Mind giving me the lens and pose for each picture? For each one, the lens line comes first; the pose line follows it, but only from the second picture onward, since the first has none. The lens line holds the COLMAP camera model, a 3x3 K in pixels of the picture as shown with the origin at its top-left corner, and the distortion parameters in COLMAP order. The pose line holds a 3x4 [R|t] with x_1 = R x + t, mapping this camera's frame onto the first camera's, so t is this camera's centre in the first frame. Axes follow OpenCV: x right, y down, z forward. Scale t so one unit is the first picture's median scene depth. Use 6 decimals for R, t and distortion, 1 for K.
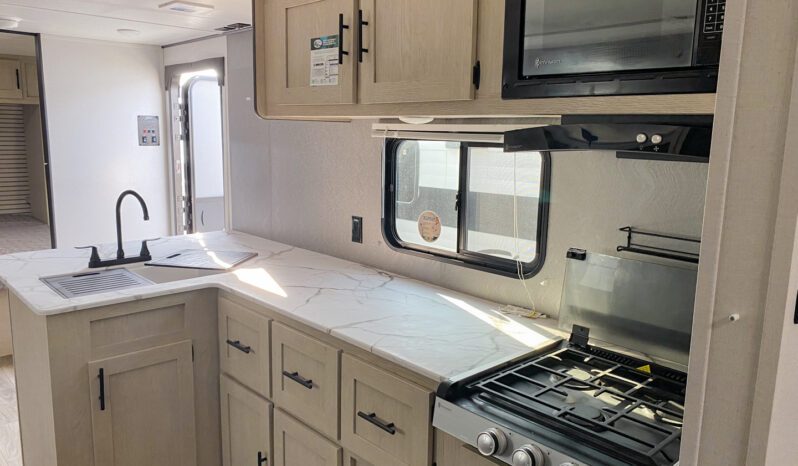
lens RADIAL K [[612.9, 0, 395.7], [0, 612.9, 233.6], [0, 0, 1]] dist [0.039497, -0.003041]
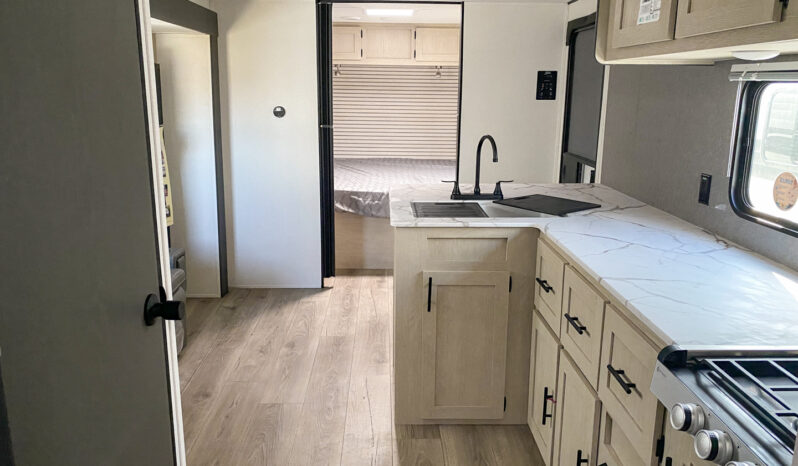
lens RADIAL K [[612.9, 0, 393.0], [0, 612.9, 232.1], [0, 0, 1]] dist [0.039497, -0.003041]
pose [[0.752678, 0.143821, -0.642488, 0.222804], [-0.107911, 0.989601, 0.095104, 0.022472], [0.649485, -0.002251, 0.760371, 0.035774]]
